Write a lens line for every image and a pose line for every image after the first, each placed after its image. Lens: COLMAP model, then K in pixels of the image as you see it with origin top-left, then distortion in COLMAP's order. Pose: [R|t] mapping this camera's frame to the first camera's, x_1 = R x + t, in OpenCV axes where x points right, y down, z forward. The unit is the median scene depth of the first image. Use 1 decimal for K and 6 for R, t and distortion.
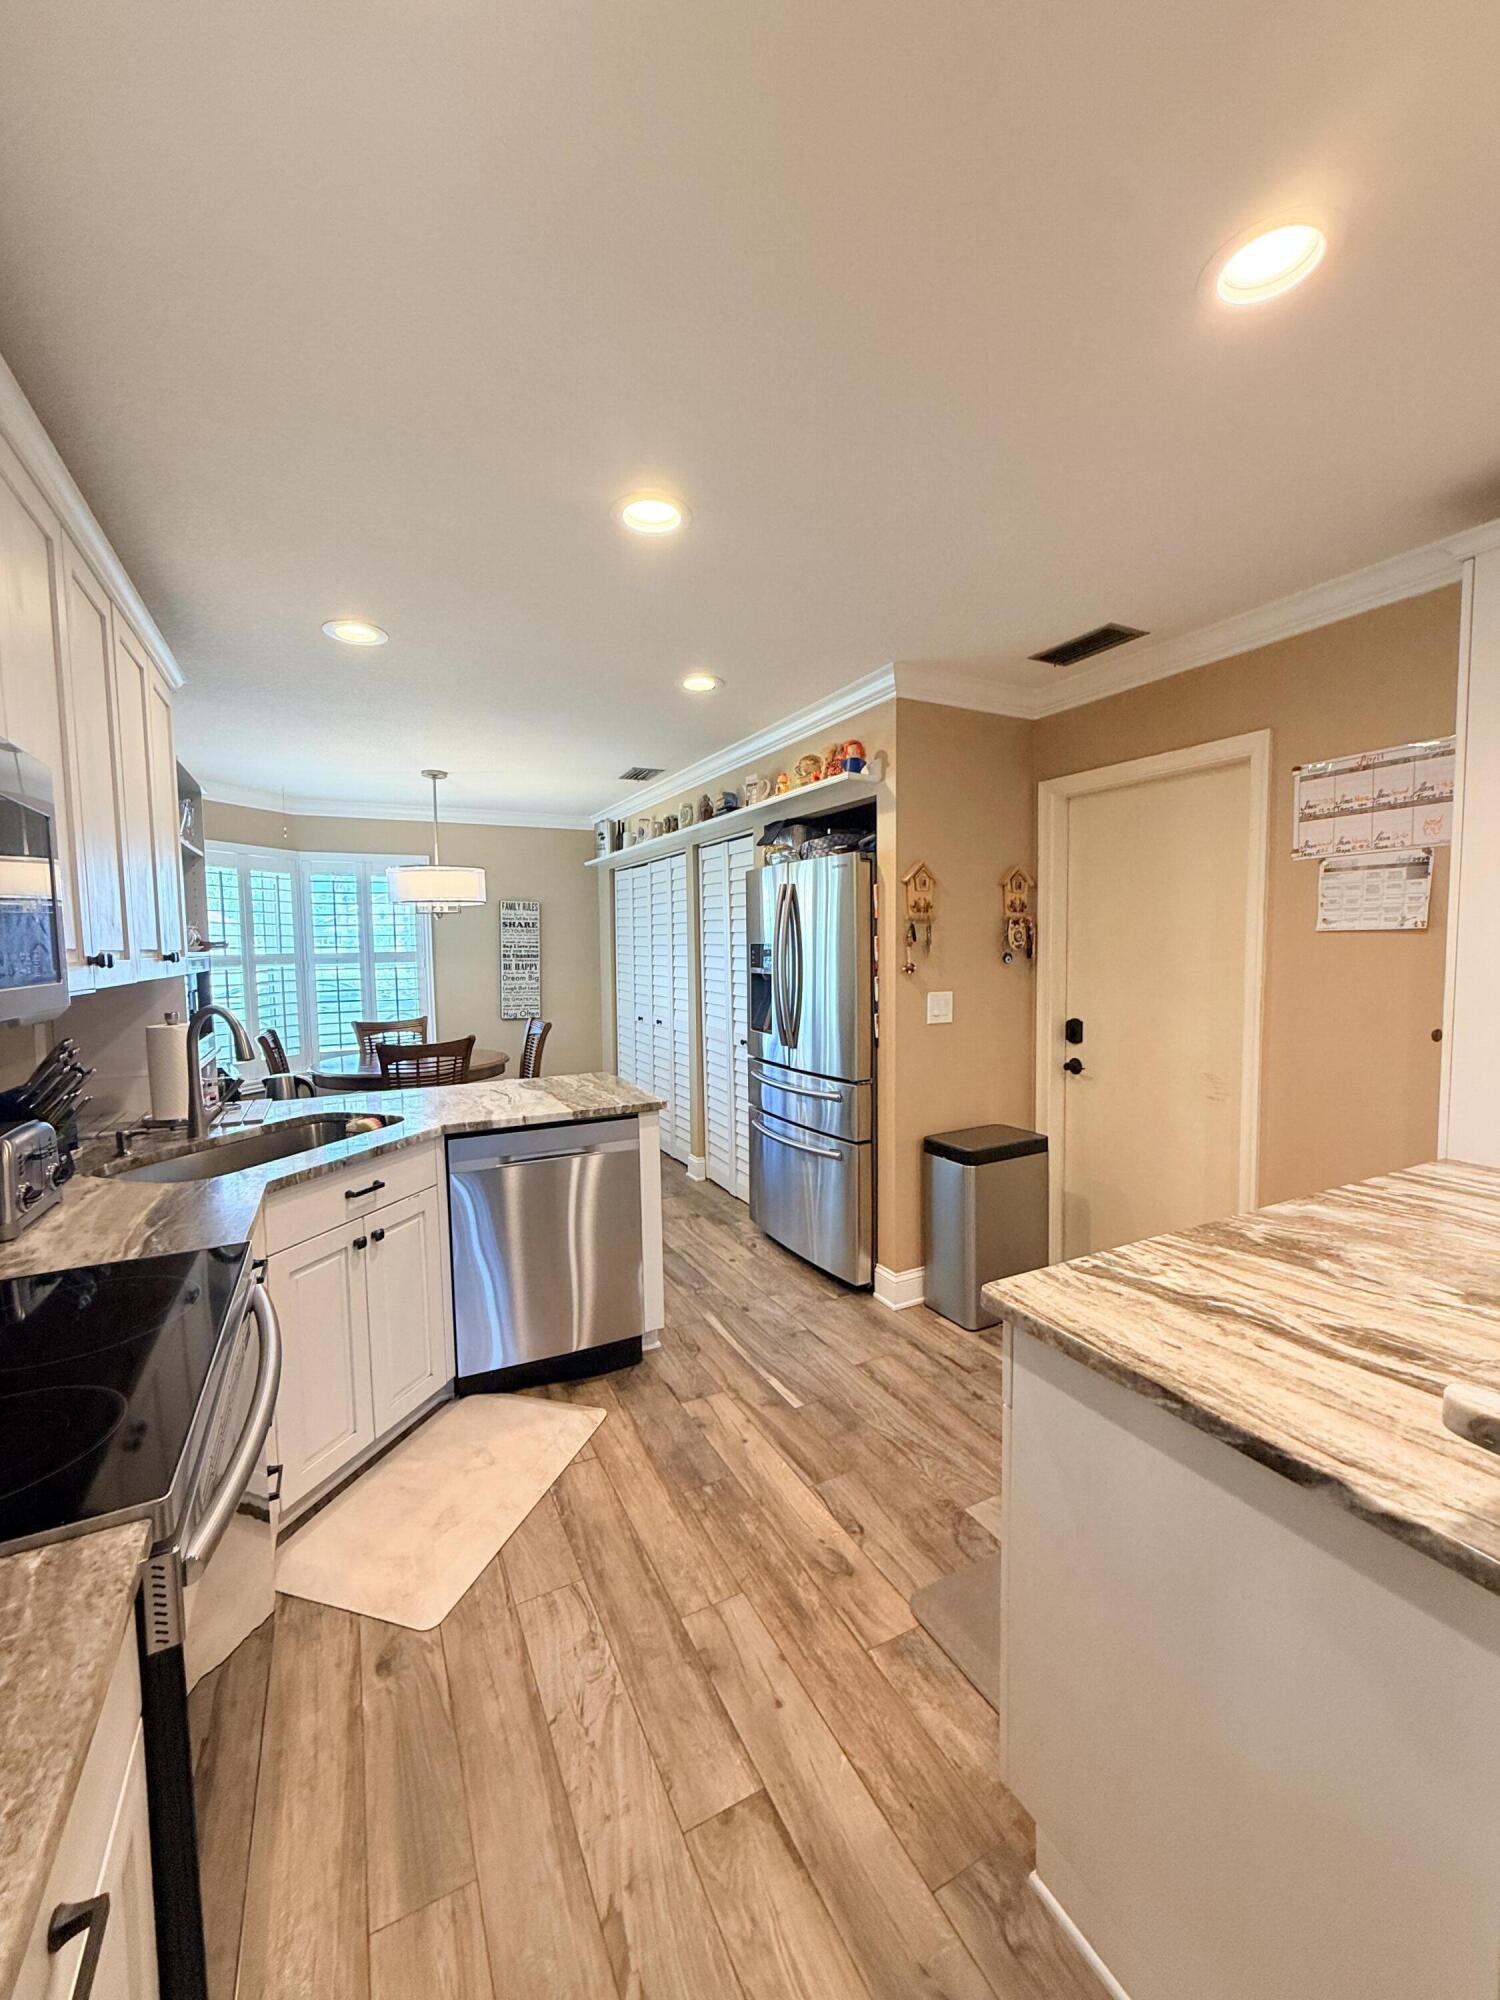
lens RADIAL K [[793.6, 0, 745.1], [0, 793.6, 987.3], [0, 0, 1]] dist [0.000611, 0.000583]
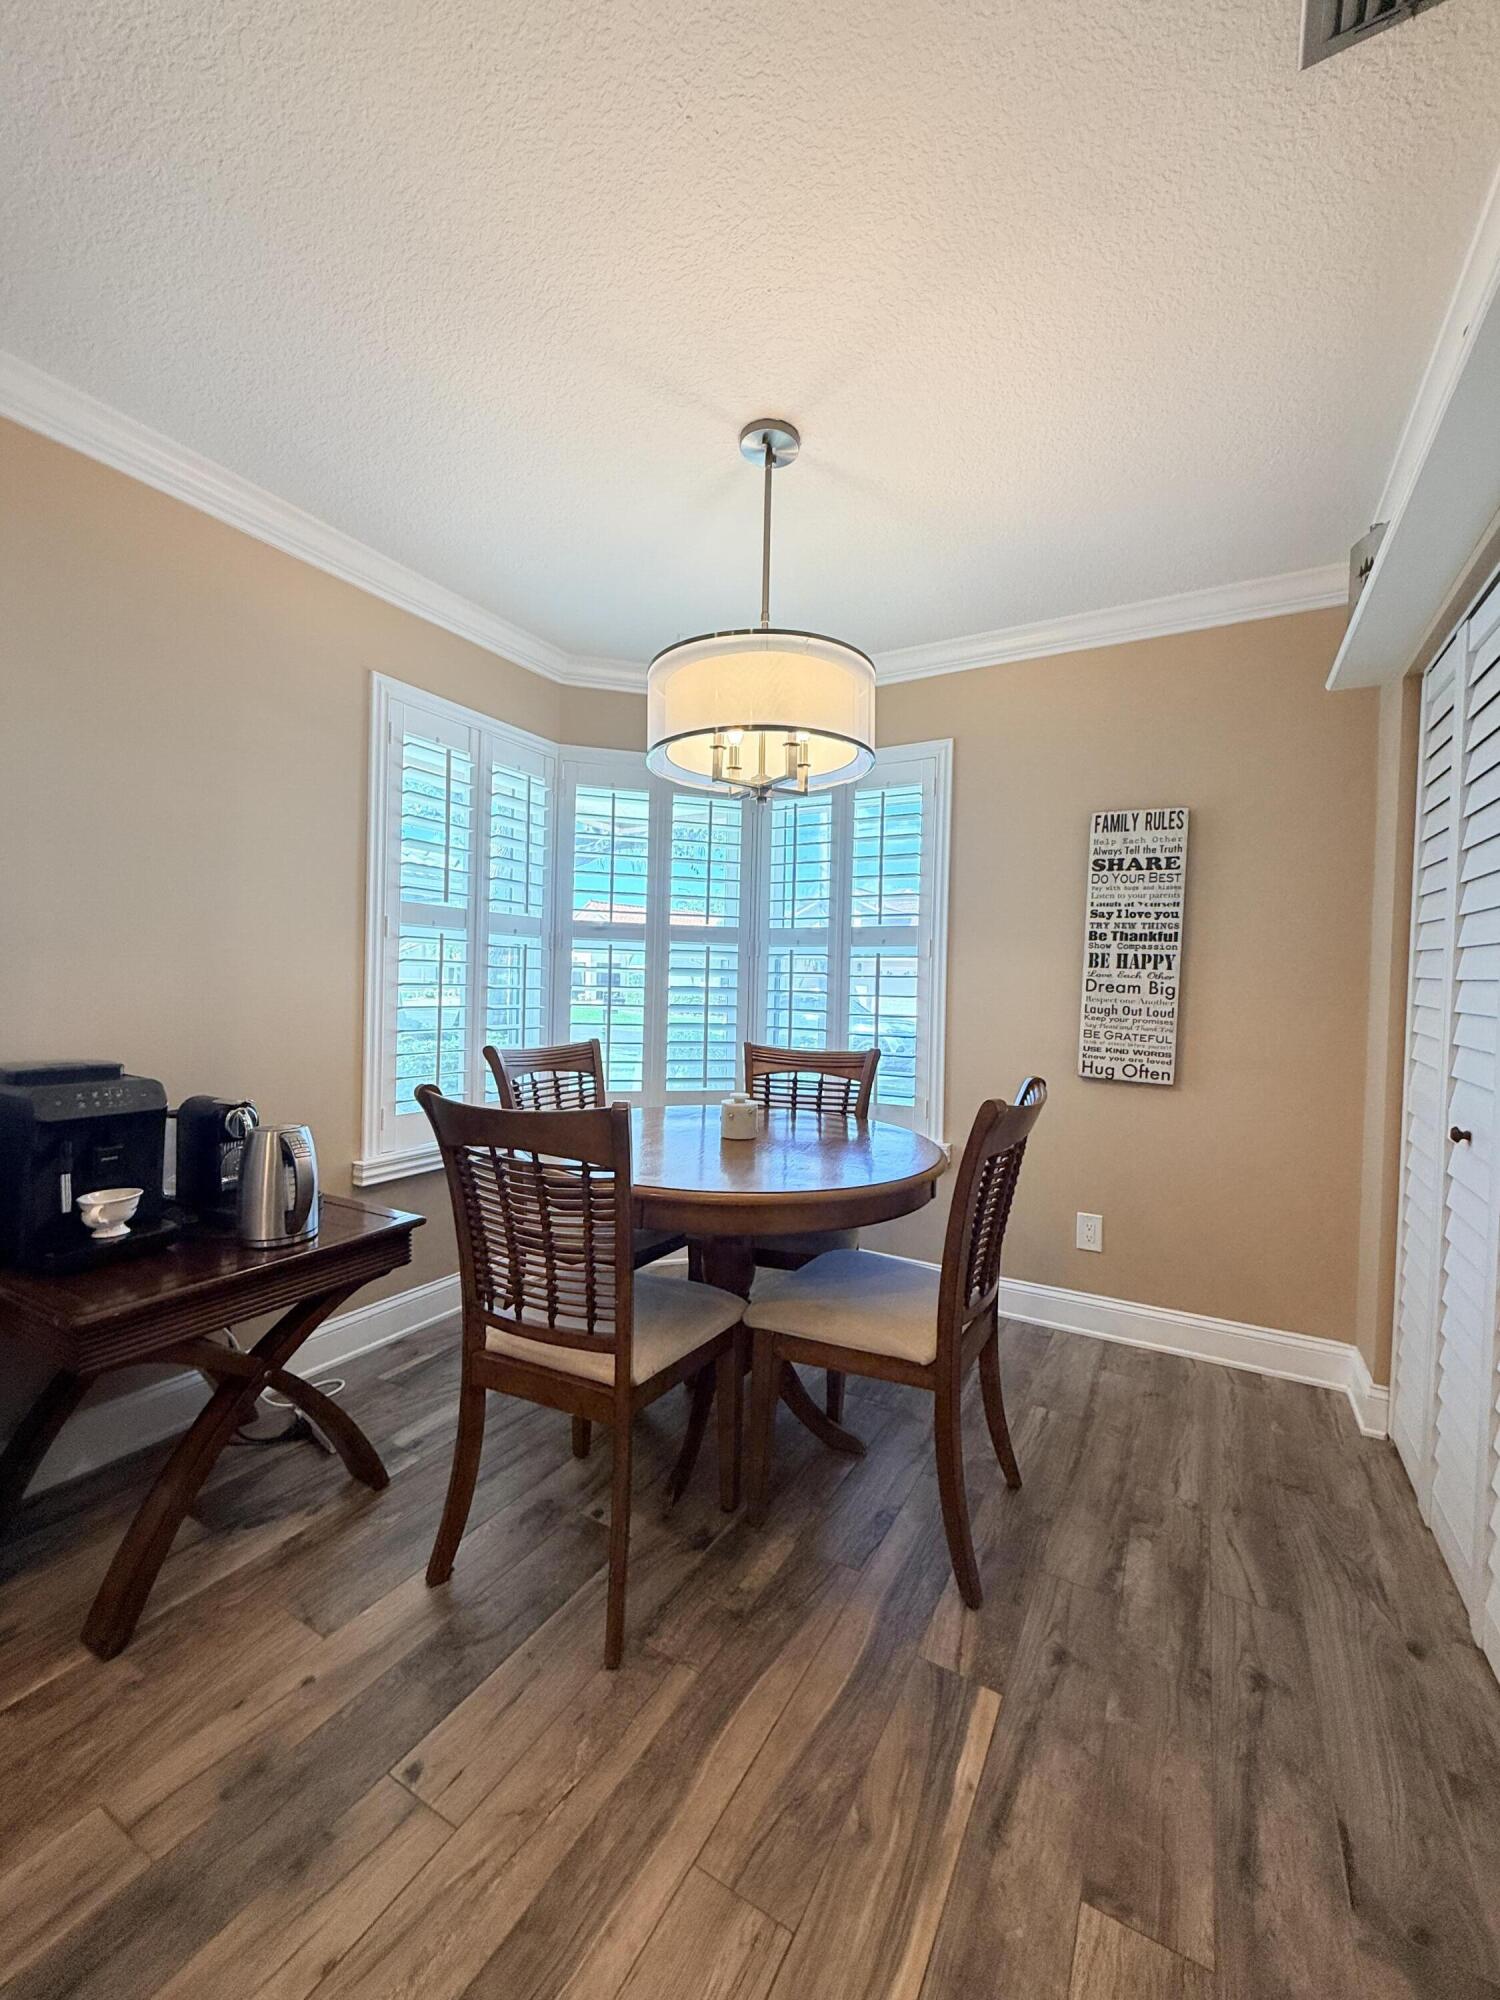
lens RADIAL K [[793.6, 0, 758.3], [0, 793.6, 970.7], [0, 0, 1]] dist [0.000611, 0.000583]
pose [[0.545534, 0.013599, -0.837978, -0.090736], [-0.078195, 0.996333, -0.034737, 0.027761], [0.834433, 0.084476, 0.544597, 1.638744]]
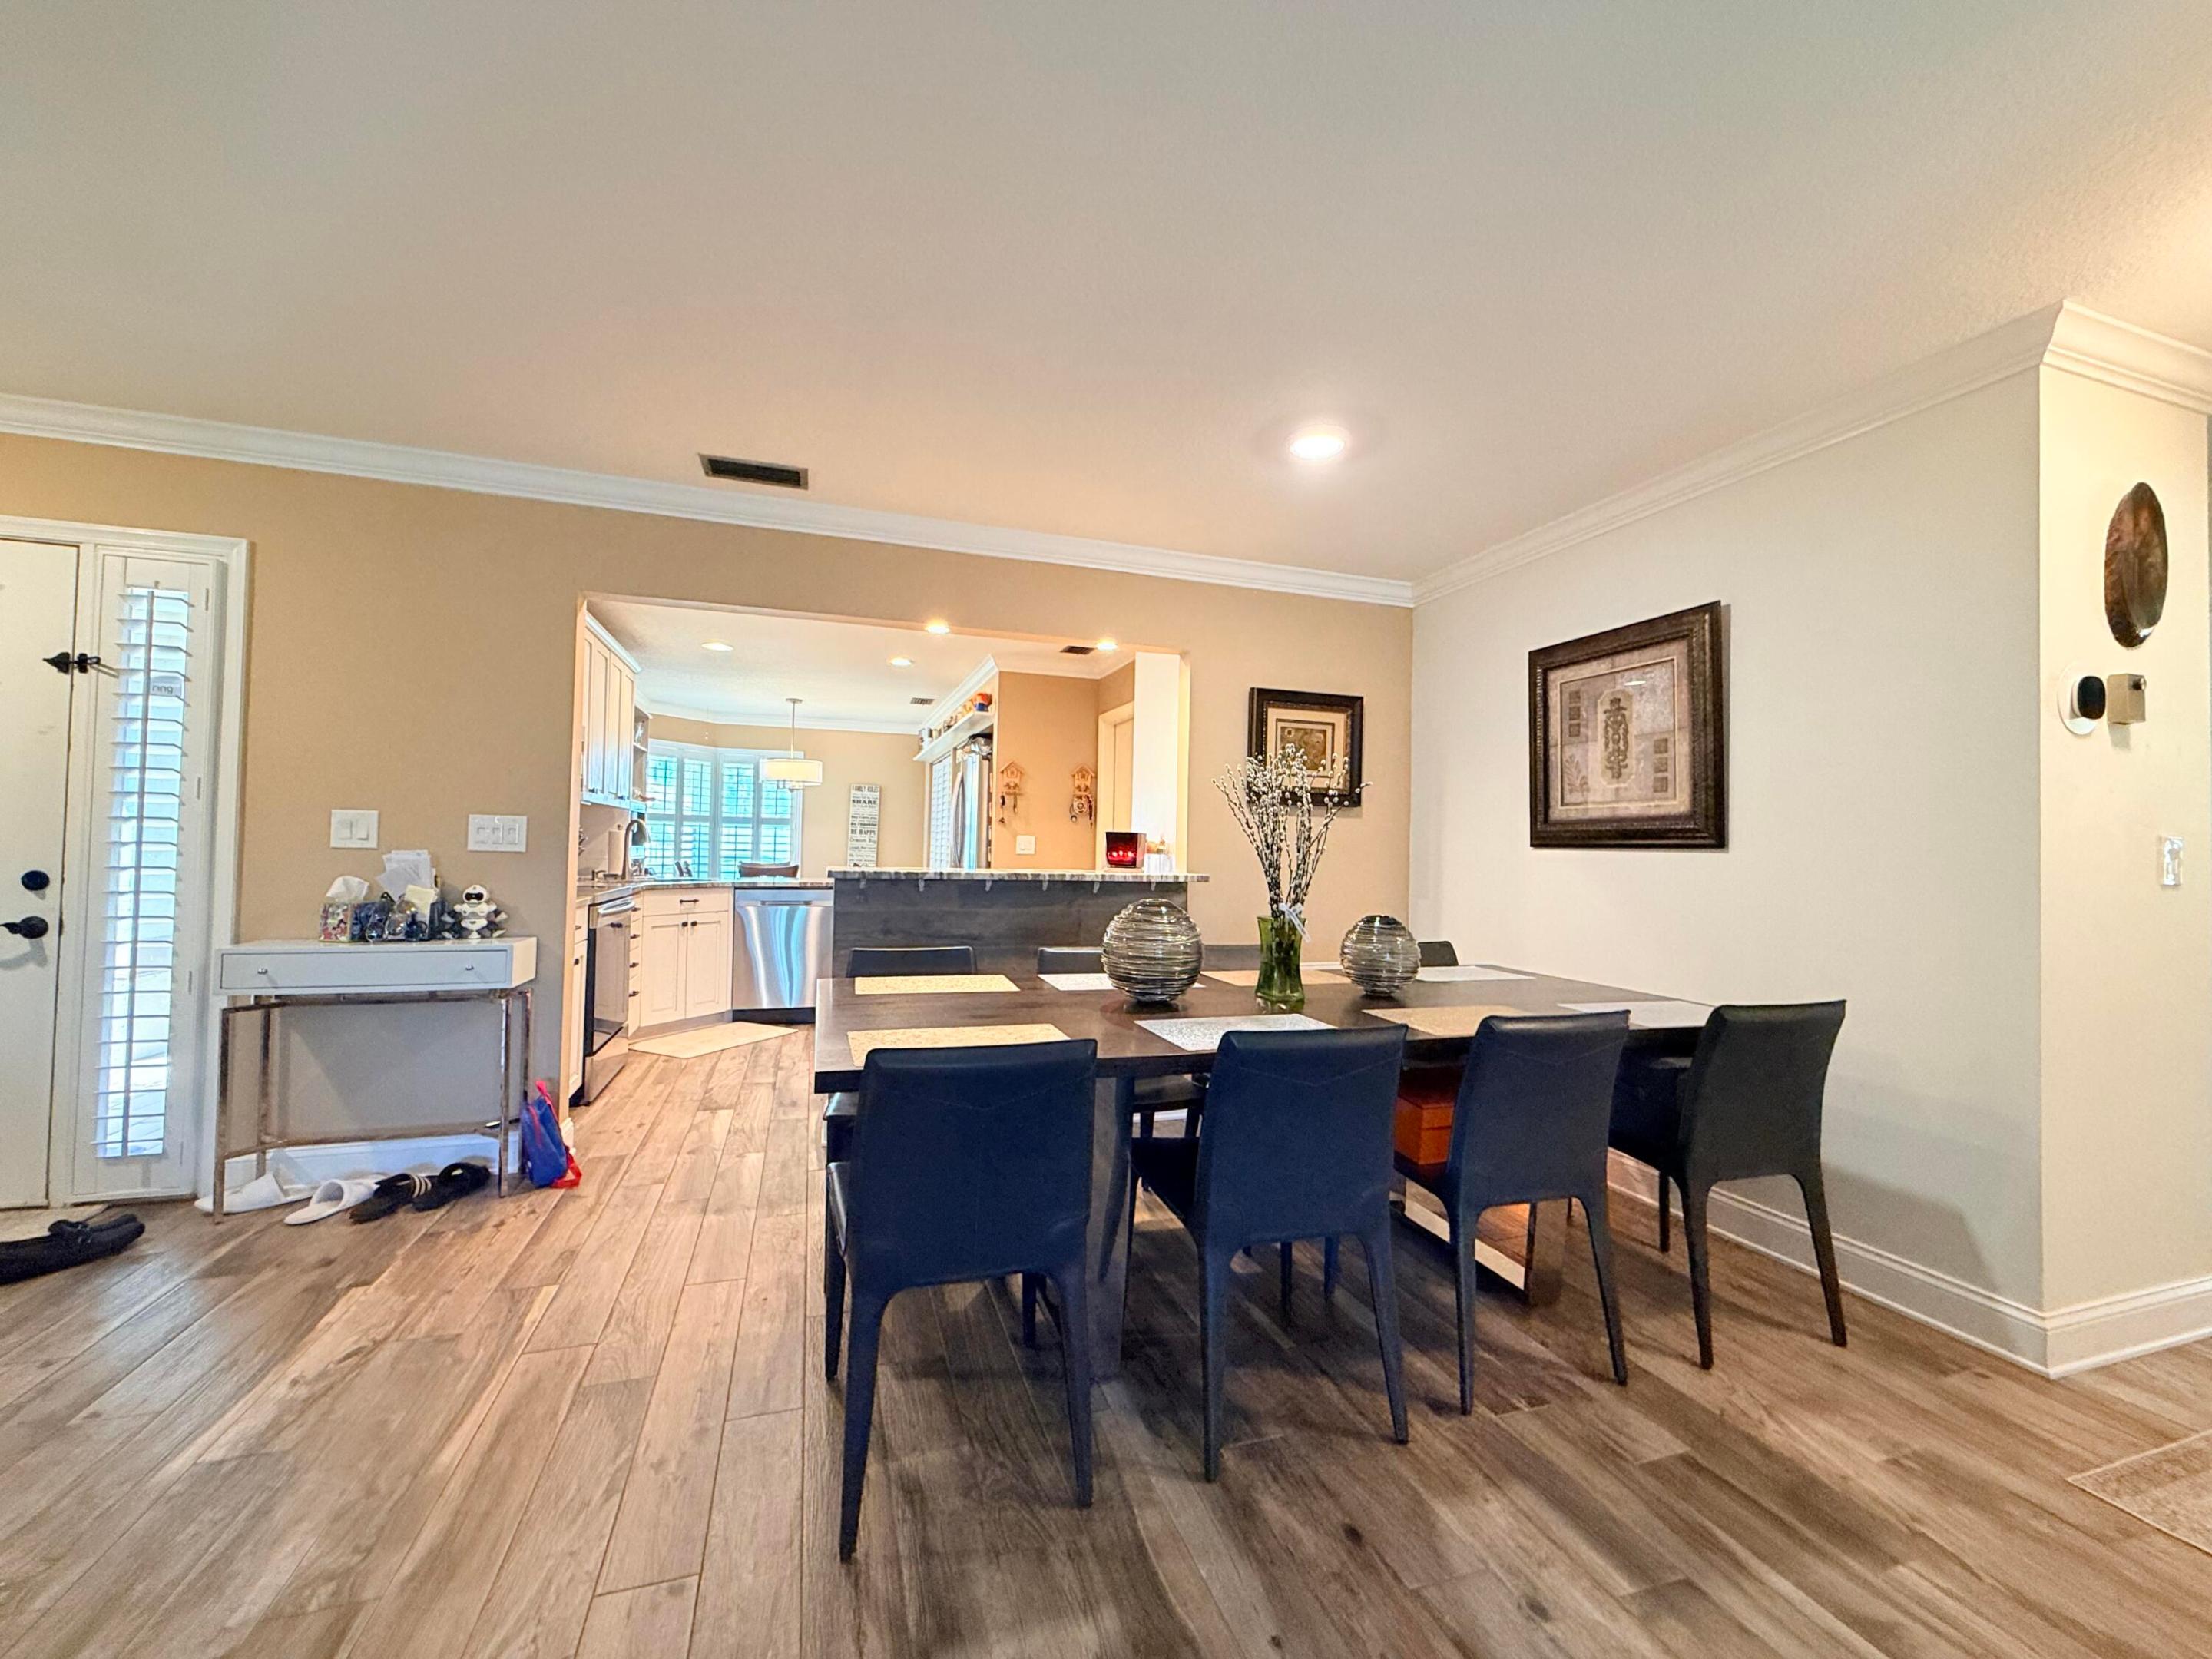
lens RADIAL K [[877.7, 0, 1098.5], [0, 877.7, 817.1], [0, 0, 1]] dist [0.000611, 0.000583]
pose [[0.987243, 0.028495, -0.156653, 0.983235], [-0.042589, 0.995265, -0.087367, 0.176151], [0.153421, 0.092925, 0.983782, -1.208439]]
